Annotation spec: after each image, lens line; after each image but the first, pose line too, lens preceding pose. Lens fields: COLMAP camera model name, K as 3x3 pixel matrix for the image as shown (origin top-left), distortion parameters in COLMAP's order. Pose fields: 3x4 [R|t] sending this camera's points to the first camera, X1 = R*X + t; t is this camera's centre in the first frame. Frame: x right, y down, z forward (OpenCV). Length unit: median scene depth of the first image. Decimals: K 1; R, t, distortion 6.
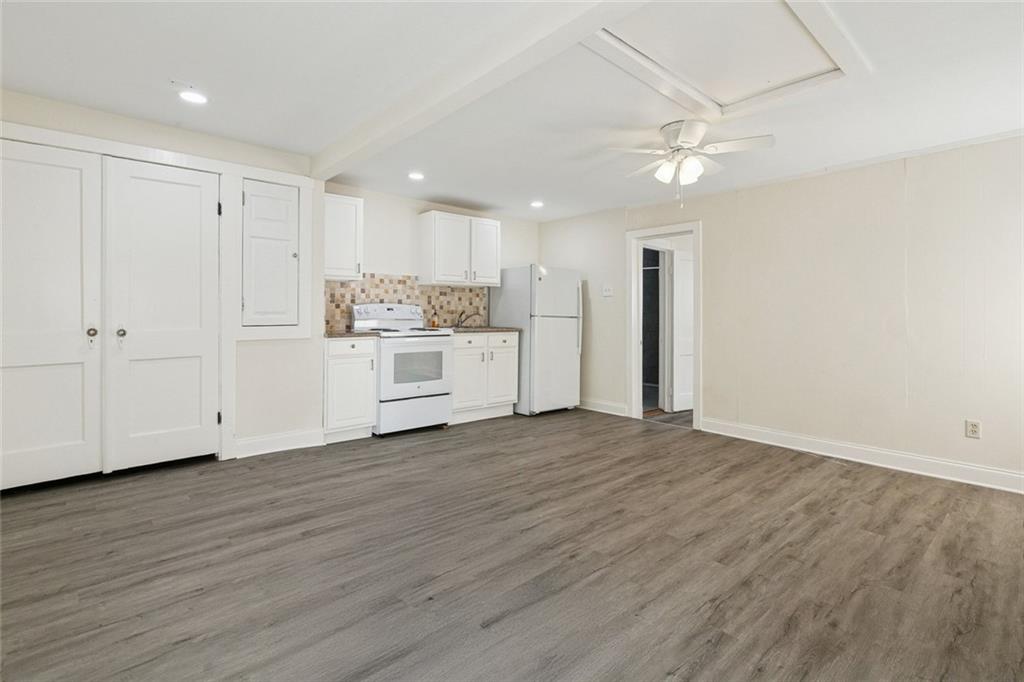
lens RADIAL K [[468.9, 0, 513.7], [0, 468.9, 311.4], [0, 0, 1]] dist [0.001240, -0.000423]
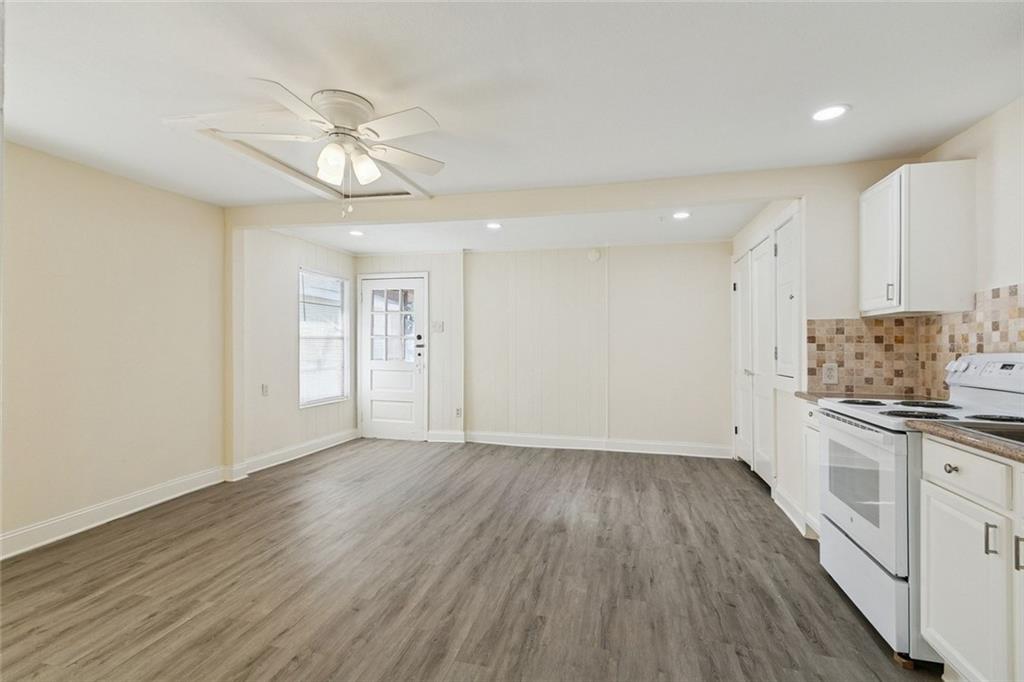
lens RADIAL K [[468.9, 0, 512.3], [0, 468.9, 342.8], [0, 0, 1]] dist [0.001240, -0.000423]
pose [[-0.825342, -0.016369, -0.564396, 0.572048], [-0.013972, 0.999866, -0.008567, -0.025725], [0.564461, 0.000815, -0.825459, 1.797693]]
